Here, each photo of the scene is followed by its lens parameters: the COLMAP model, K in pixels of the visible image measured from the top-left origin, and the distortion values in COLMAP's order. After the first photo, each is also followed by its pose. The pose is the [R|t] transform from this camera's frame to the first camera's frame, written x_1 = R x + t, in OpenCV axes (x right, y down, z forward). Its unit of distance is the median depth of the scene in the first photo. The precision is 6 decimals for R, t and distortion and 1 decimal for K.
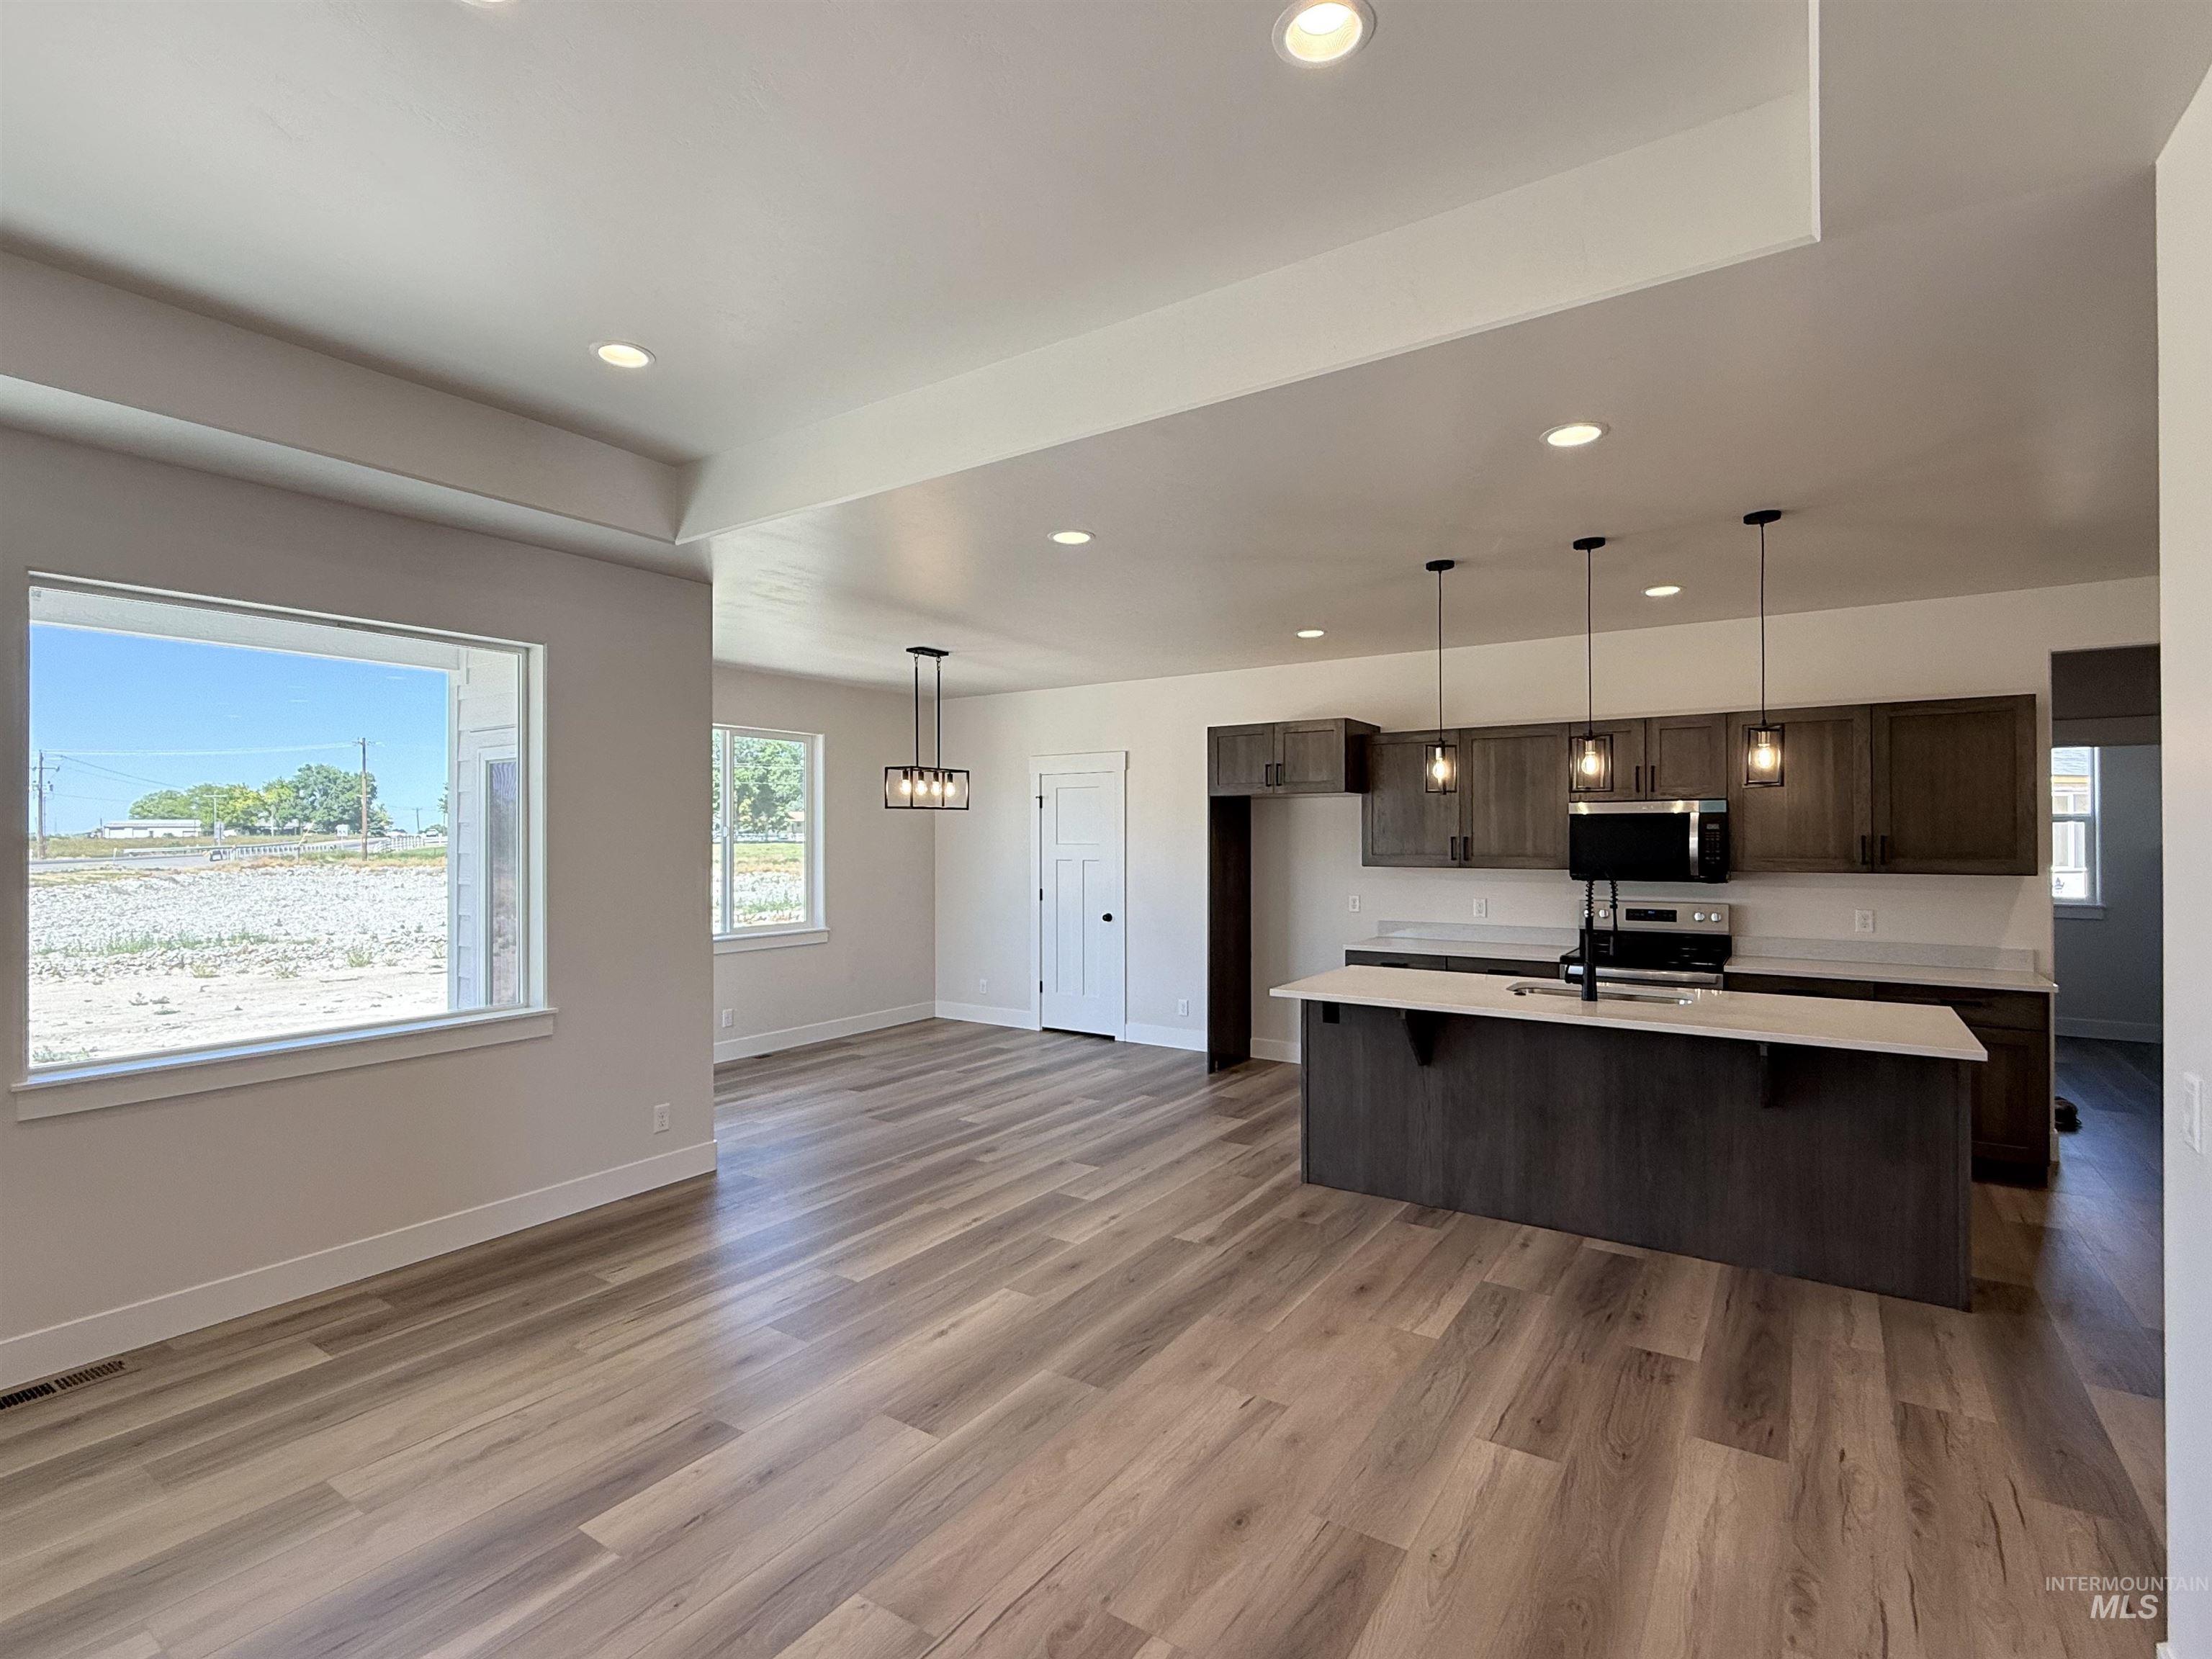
lens RADIAL K [[1046.0, 0, 1102.8], [0, 1046.0, 828.9], [0, 0, 1]] dist [-0.000691, -0.000248]
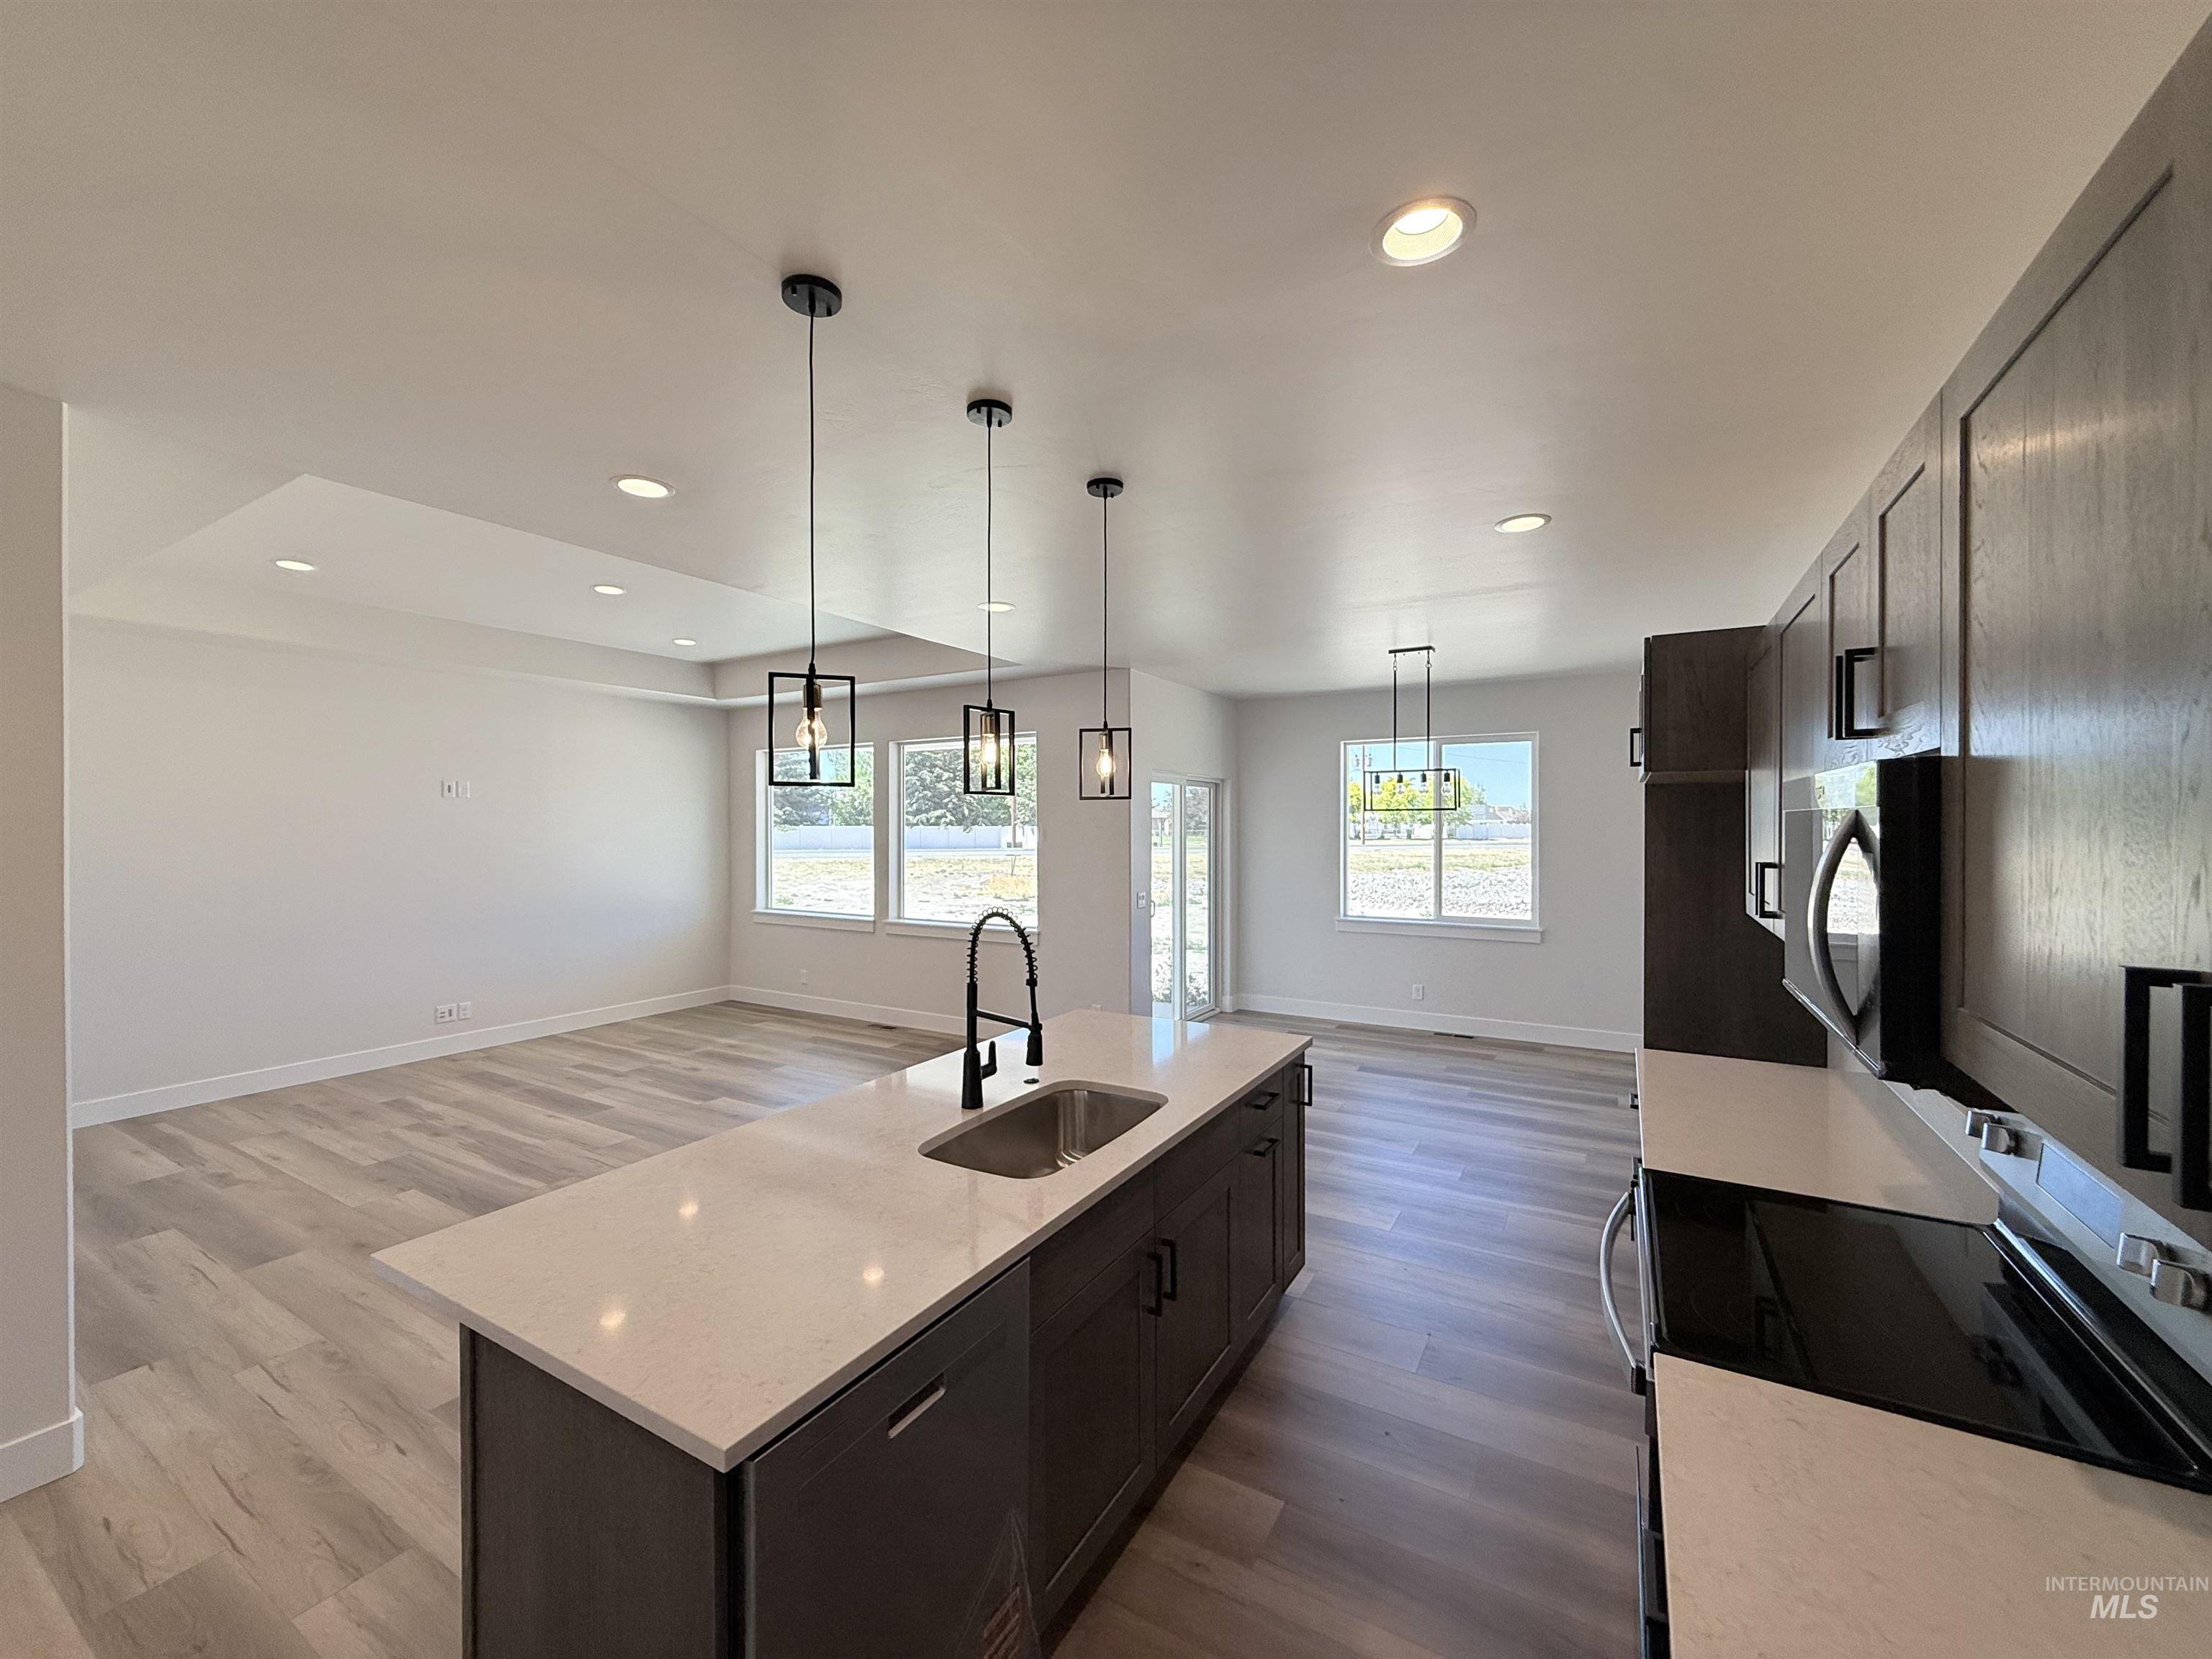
lens RADIAL K [[877.3, 0, 1099.4], [0, 877.3, 831.4], [0, 0, 1]] dist [-0.001985, 0.000234]
pose [[0.063376, 0.010829, -0.997931, 0.930359], [0.007746, 0.999906, 0.011343, -0.015879], [0.997960, -0.008449, 0.063286, 0.945649]]
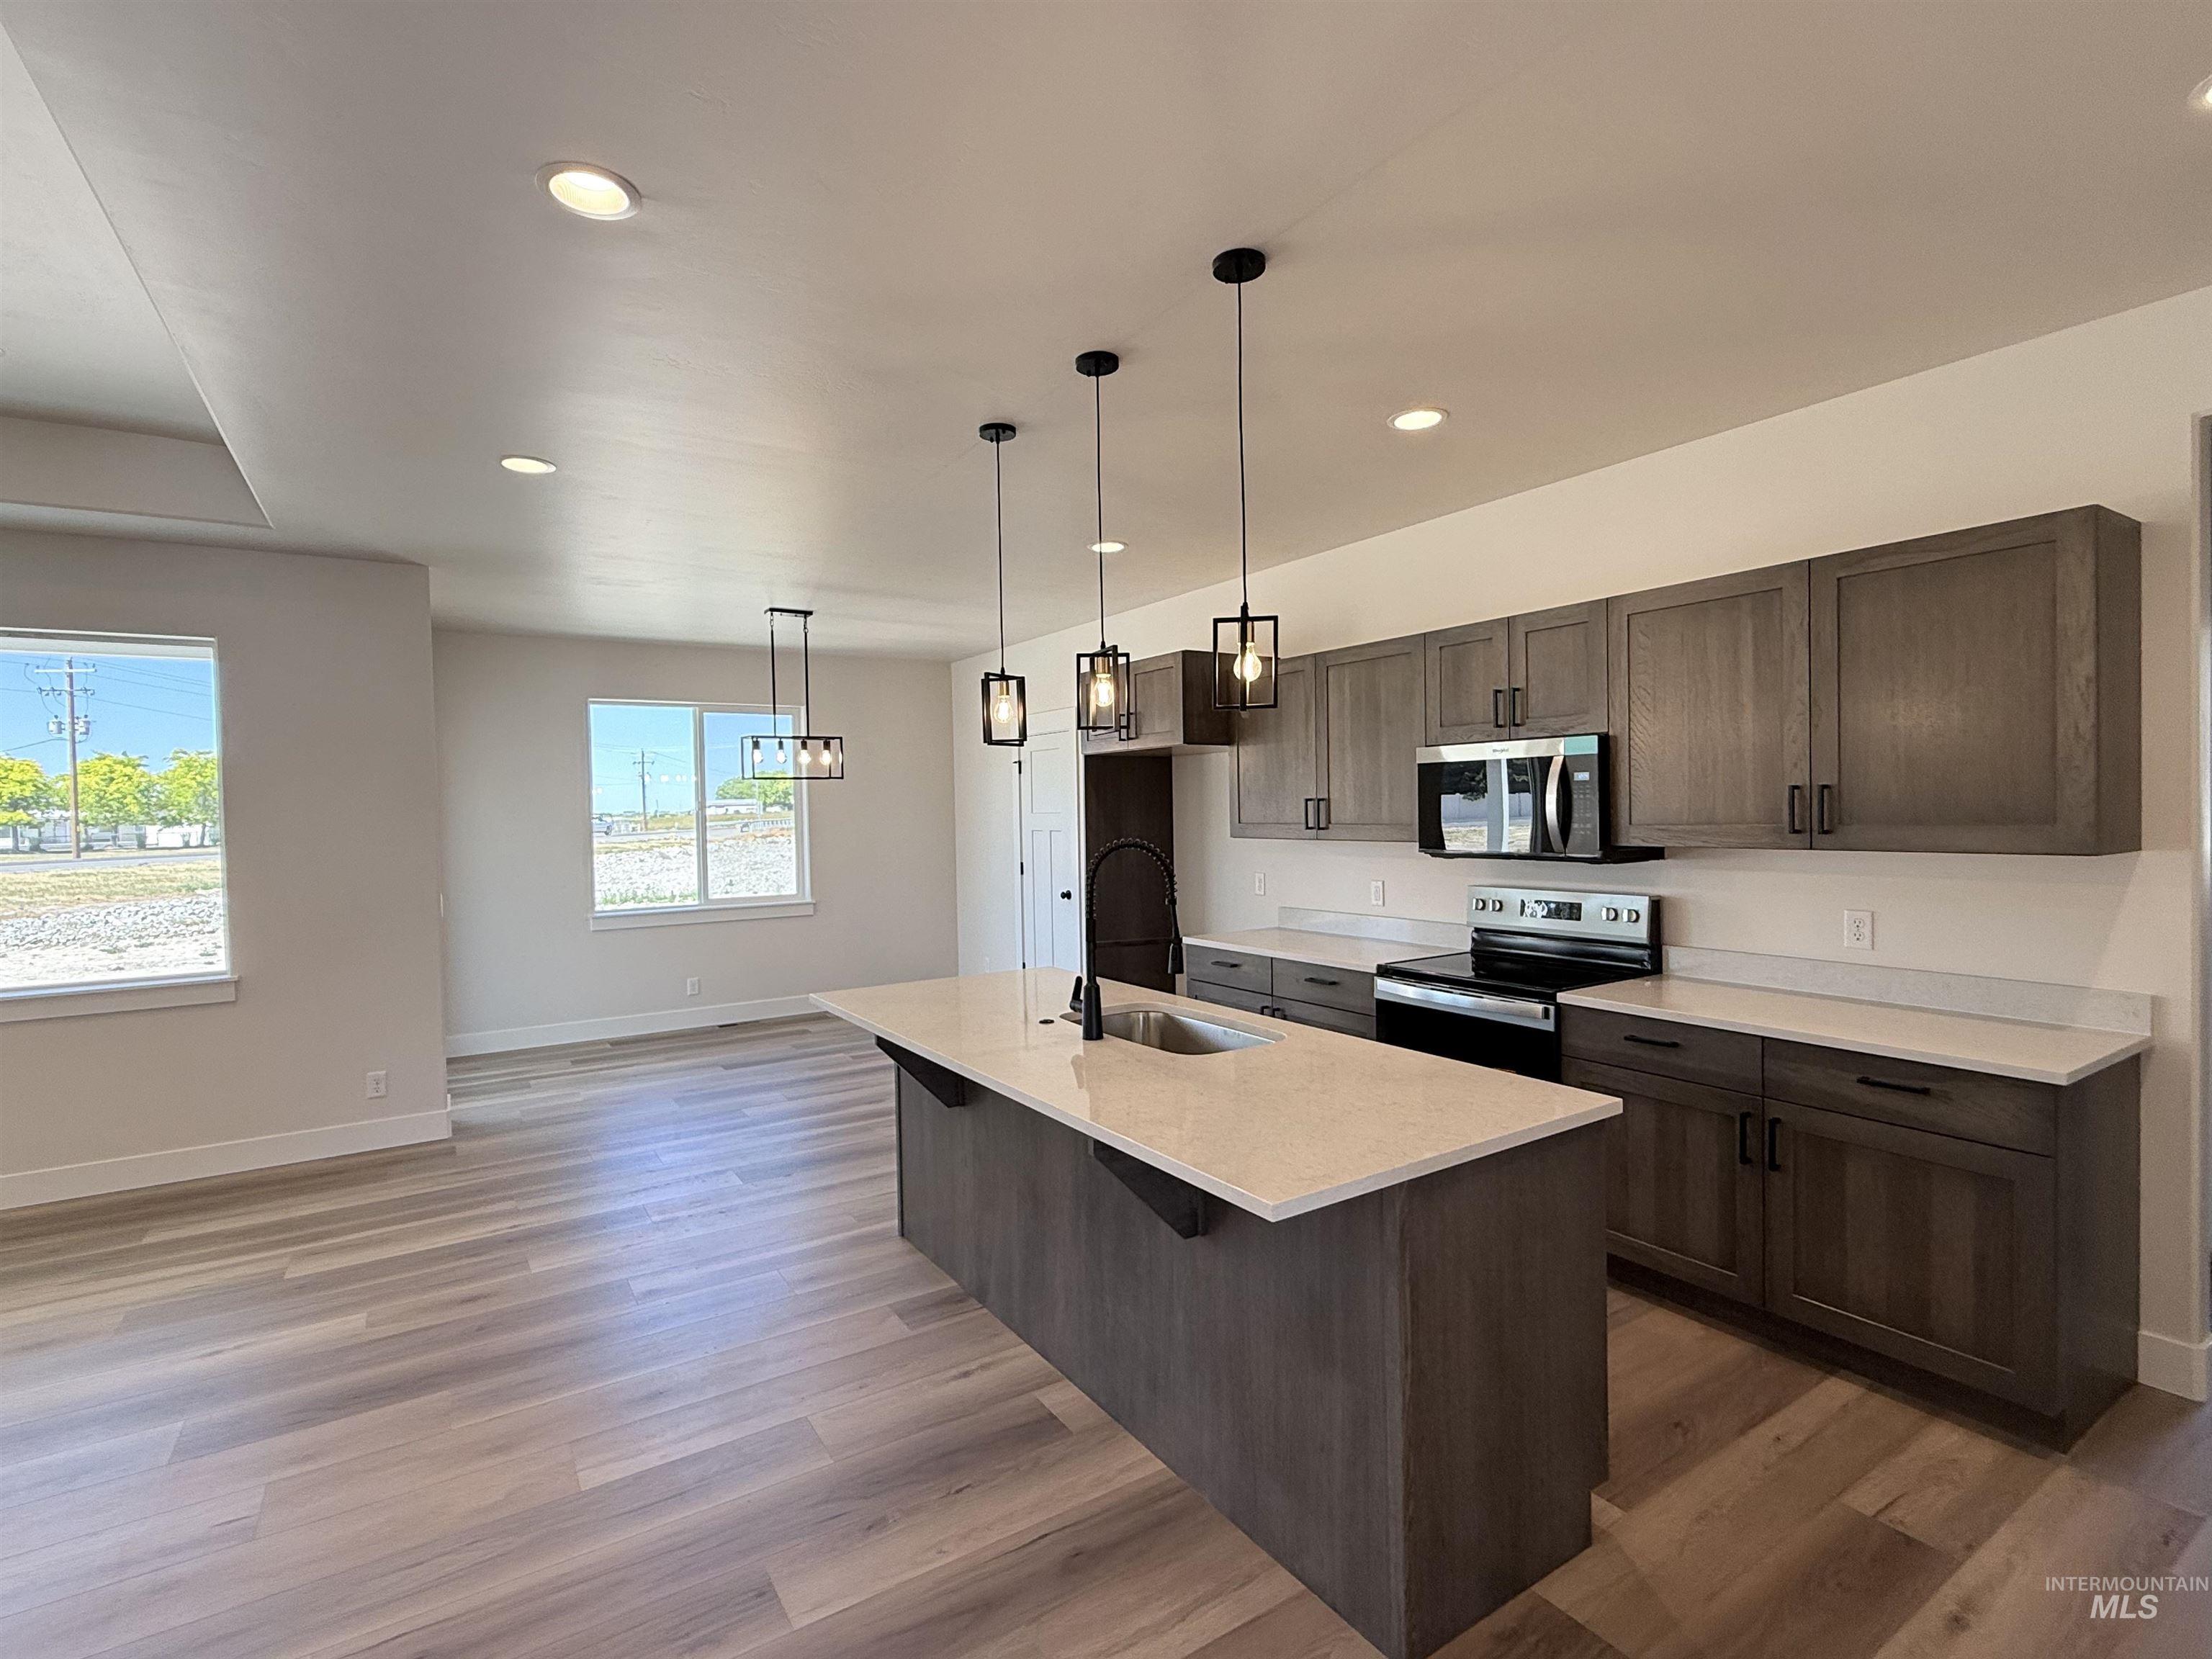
lens RADIAL K [[1046.0, 0, 1100.9], [0, 1046.0, 829.6], [0, 0, 1]] dist [-0.000691, -0.000248]
pose [[0.919729, -0.007181, -0.392488, 0.670144], [0.020108, 0.999382, 0.028835, 0.006995], [0.392038, -0.034413, 0.919305, 0.341316]]
